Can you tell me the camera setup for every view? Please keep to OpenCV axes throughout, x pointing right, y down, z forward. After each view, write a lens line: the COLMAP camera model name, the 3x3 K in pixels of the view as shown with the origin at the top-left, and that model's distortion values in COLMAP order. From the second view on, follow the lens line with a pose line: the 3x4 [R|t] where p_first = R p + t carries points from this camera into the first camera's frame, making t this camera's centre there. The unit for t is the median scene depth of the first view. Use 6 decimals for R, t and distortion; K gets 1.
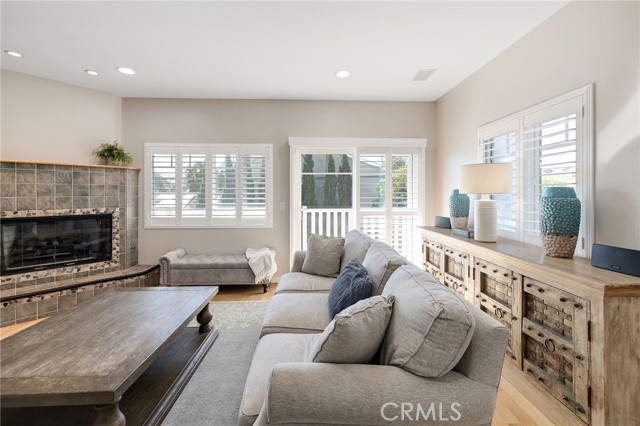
lens RADIAL K [[275.7, 0, 311.1], [0, 275.7, 194.3], [0, 0, 1]] dist [-0.003196, -0.000244]
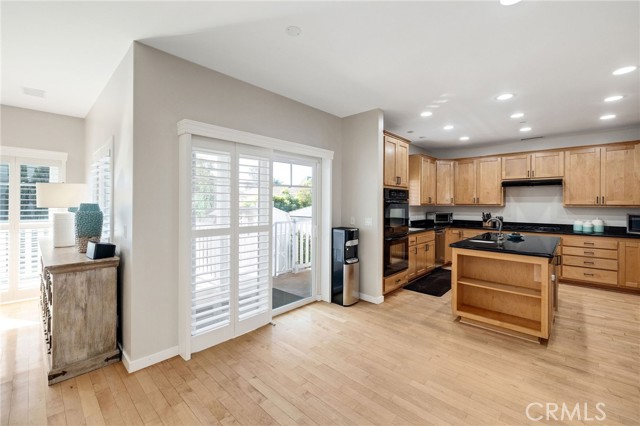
lens RADIAL K [[275.7, 0, 319.4], [0, 275.7, 208.1], [0, 0, 1]] dist [-0.003196, -0.000244]
pose [[0.704396, -0.000264, 0.709807, 1.024915], [-0.006214, 0.999959, 0.006540, -0.023031], [-0.709780, -0.009017, 0.704366, -1.170443]]
